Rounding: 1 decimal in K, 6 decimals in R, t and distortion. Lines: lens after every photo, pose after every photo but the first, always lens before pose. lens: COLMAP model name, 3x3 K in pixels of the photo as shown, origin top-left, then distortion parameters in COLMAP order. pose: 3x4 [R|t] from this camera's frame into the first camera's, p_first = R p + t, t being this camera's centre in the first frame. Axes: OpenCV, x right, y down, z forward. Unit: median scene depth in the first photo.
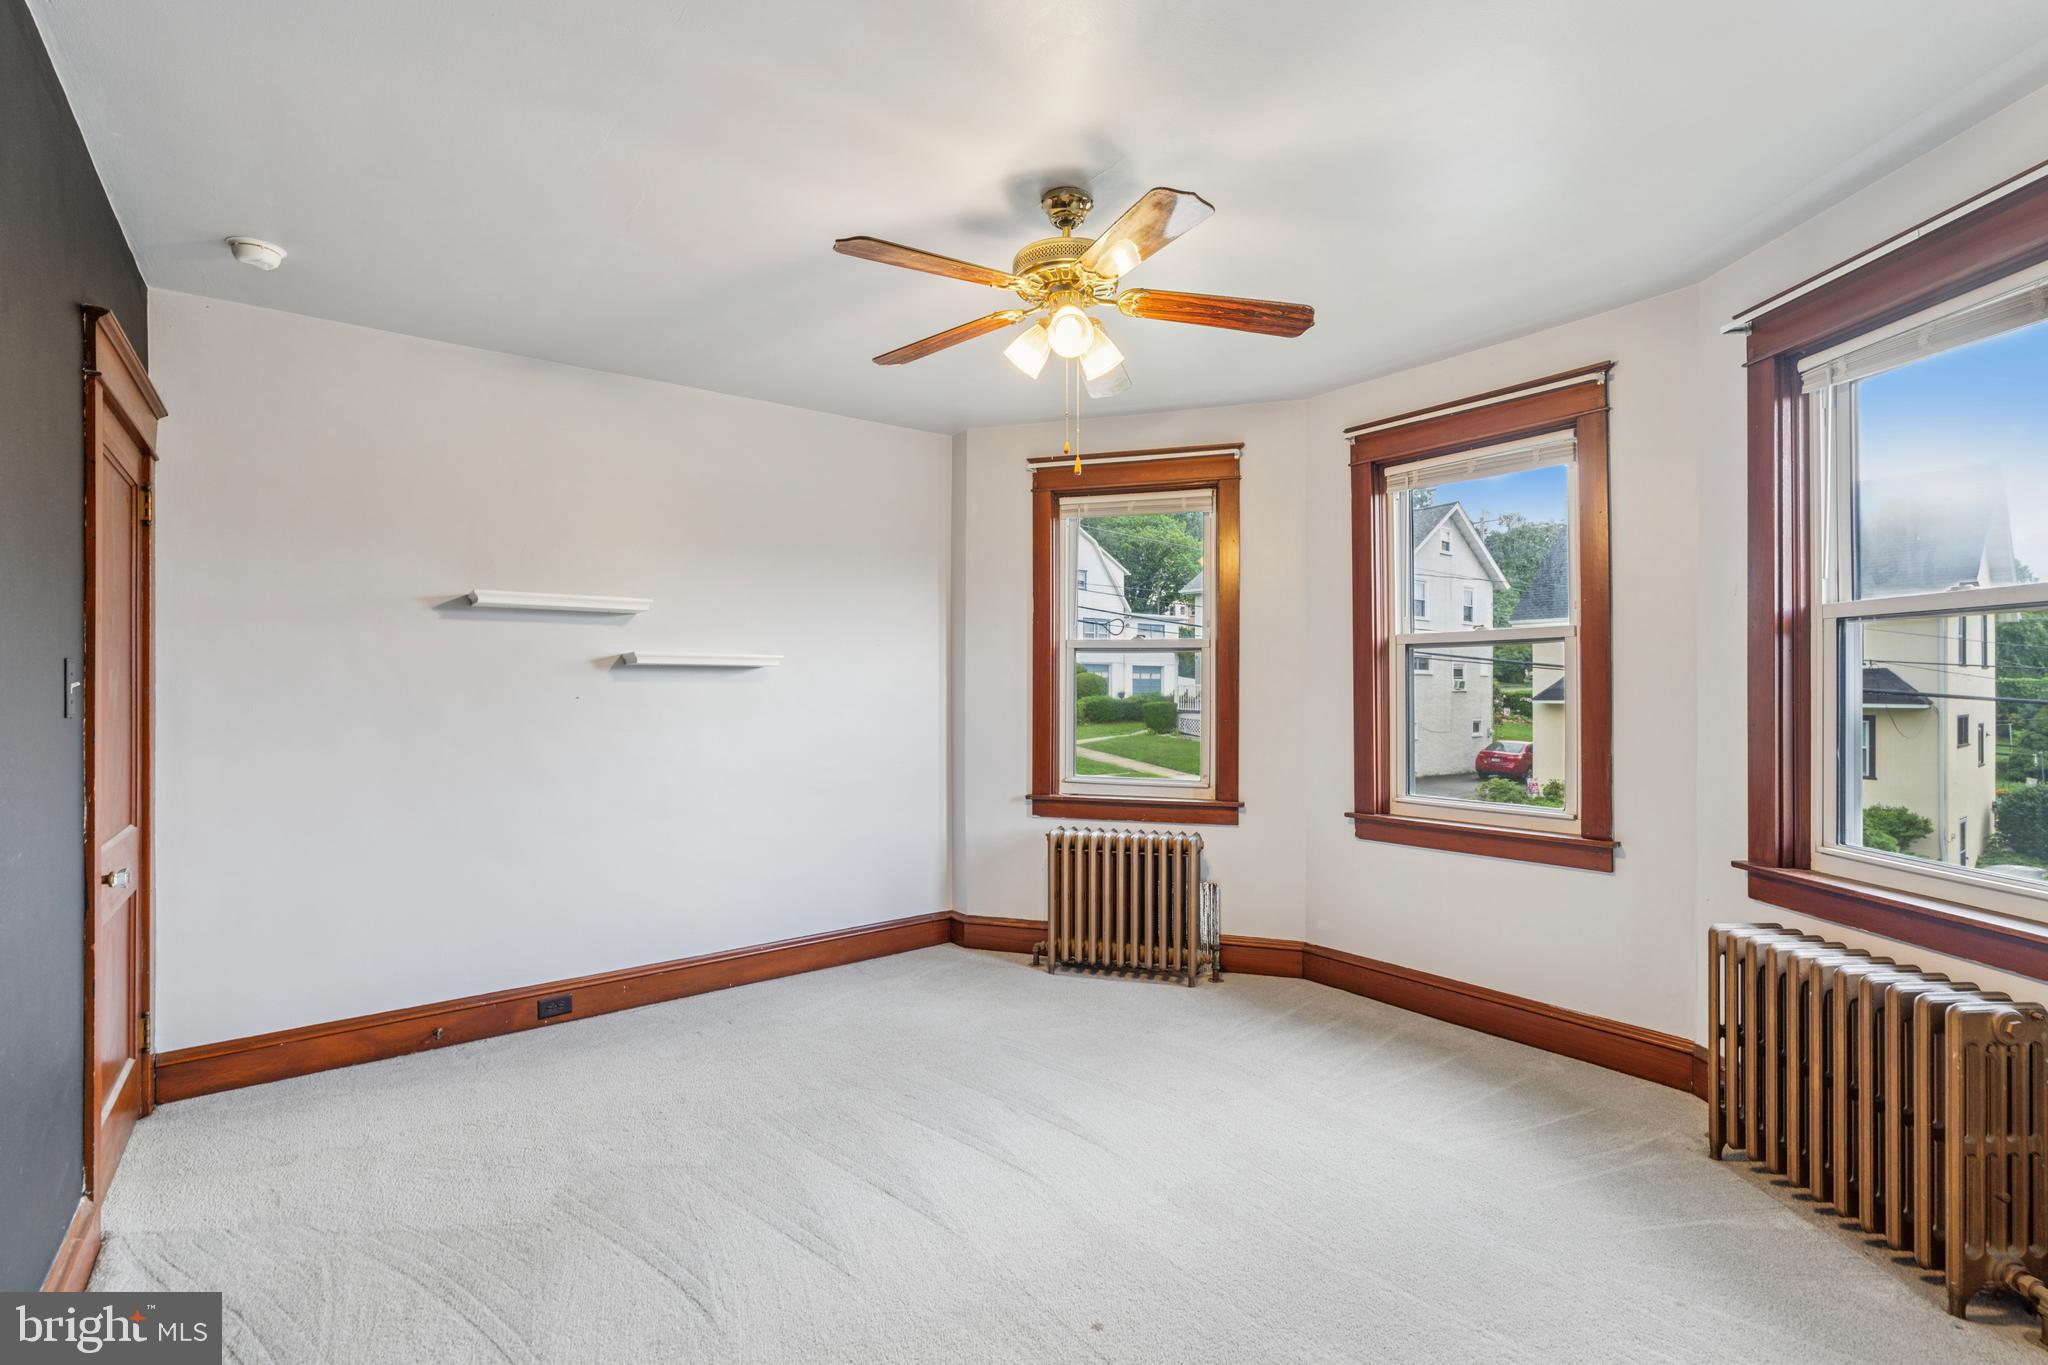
lens RADIAL K [[931.1, 0, 1024.0], [0, 931.1, 682.5], [0, 0, 1]] dist [0.002354, 0.001498]
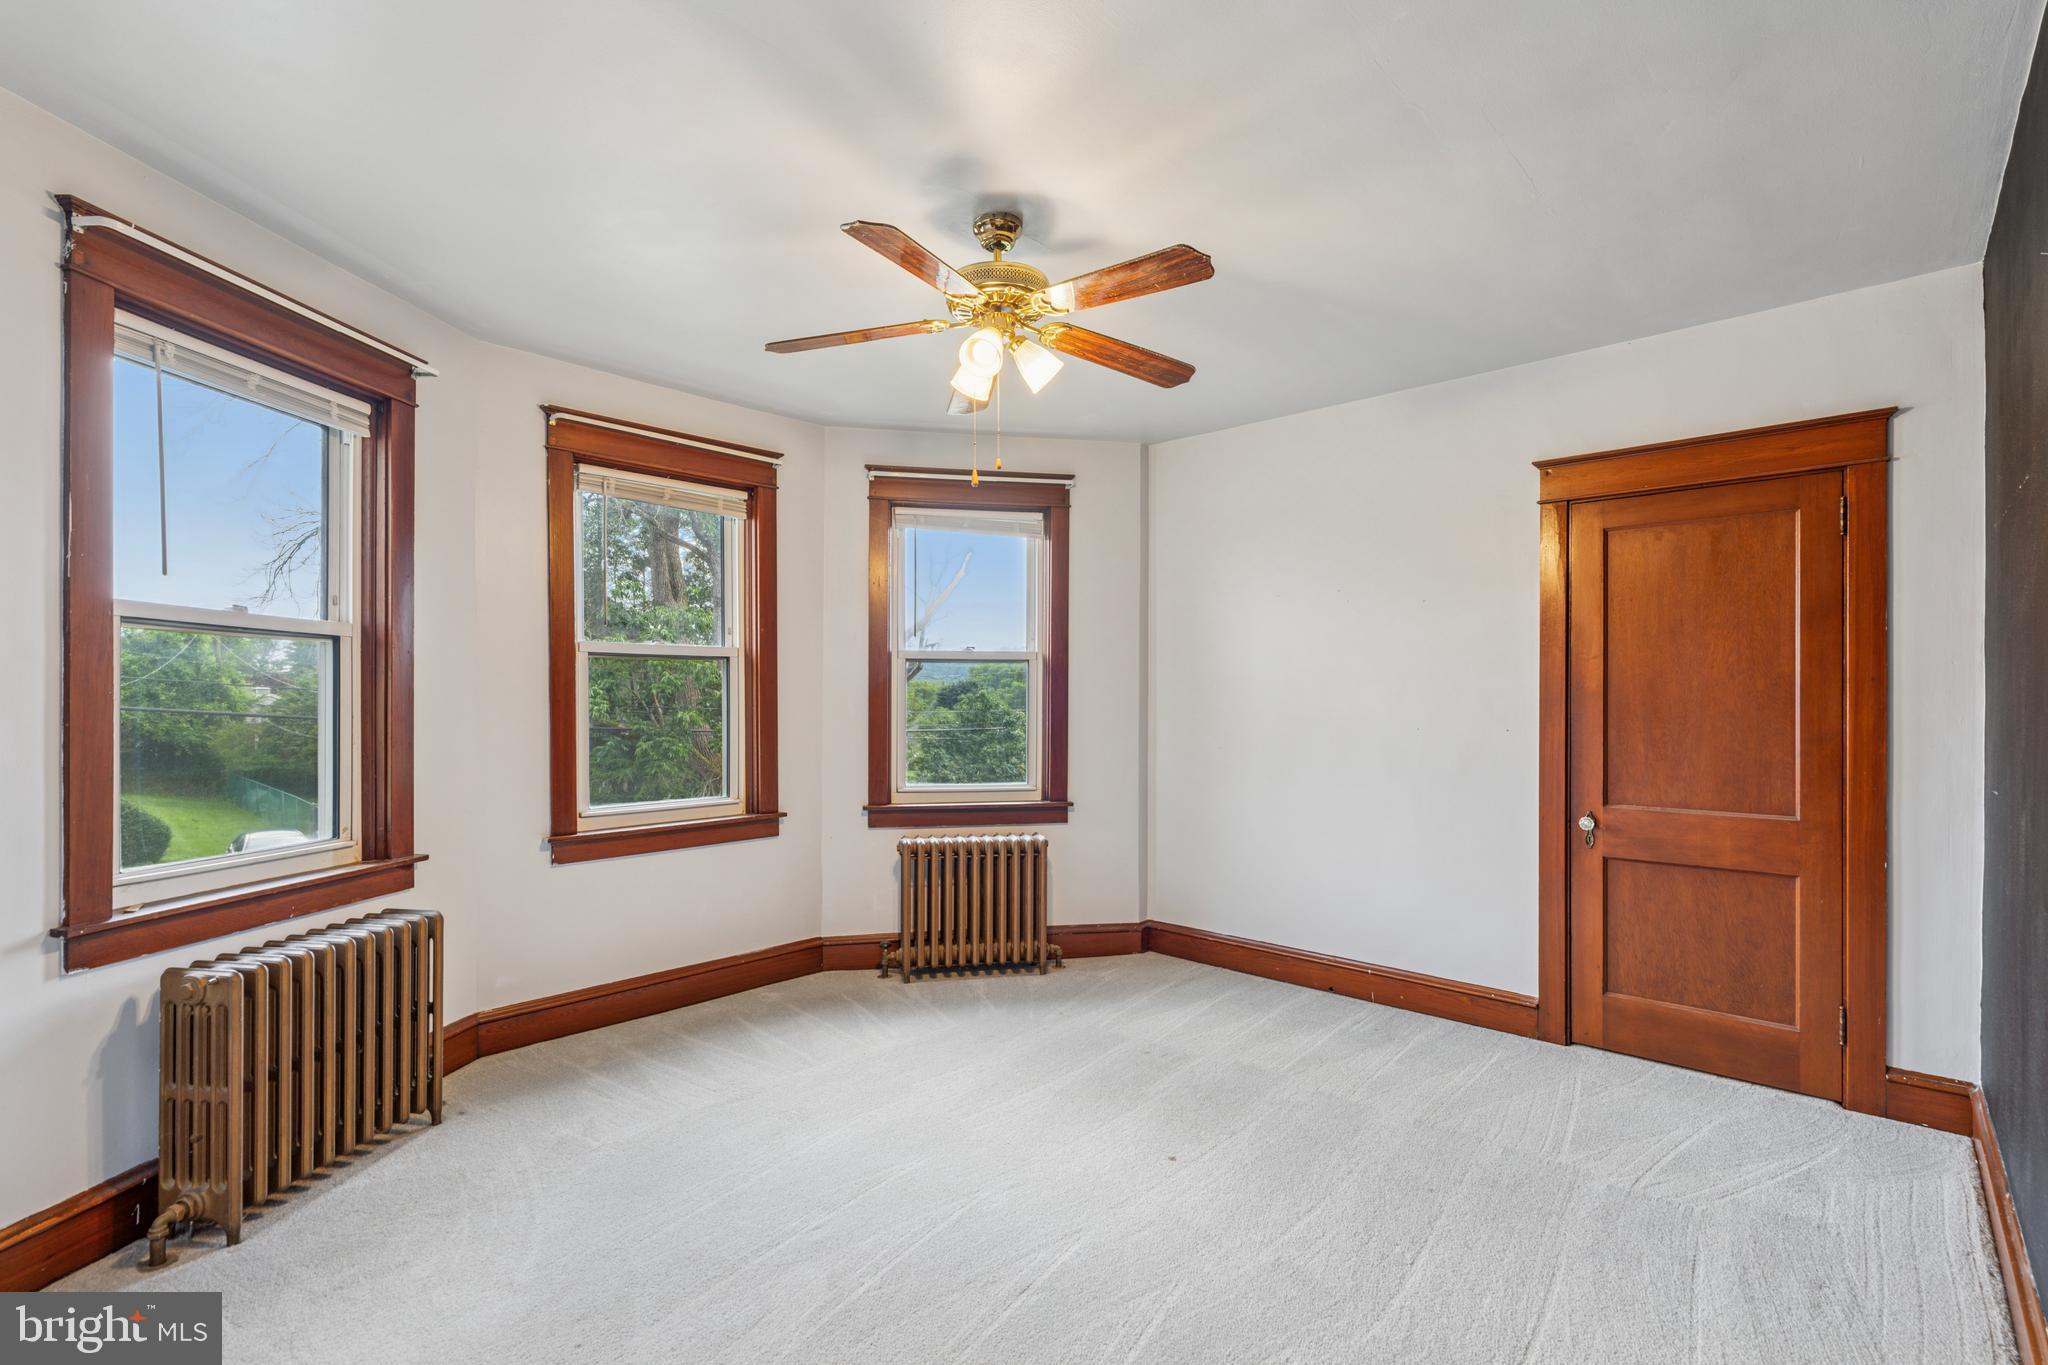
lens RADIAL K [[920.4, 0, 1024.0], [0, 920.4, 682.5], [0, 0, 1]] dist [-0.058935, 0.000005]
pose [[-0.174332, 0.010262, 0.984634, -0.629631], [-0.007109, 0.999907, -0.011680, -0.001829], [-0.984661, -0.009036, -0.174242, 0.771491]]
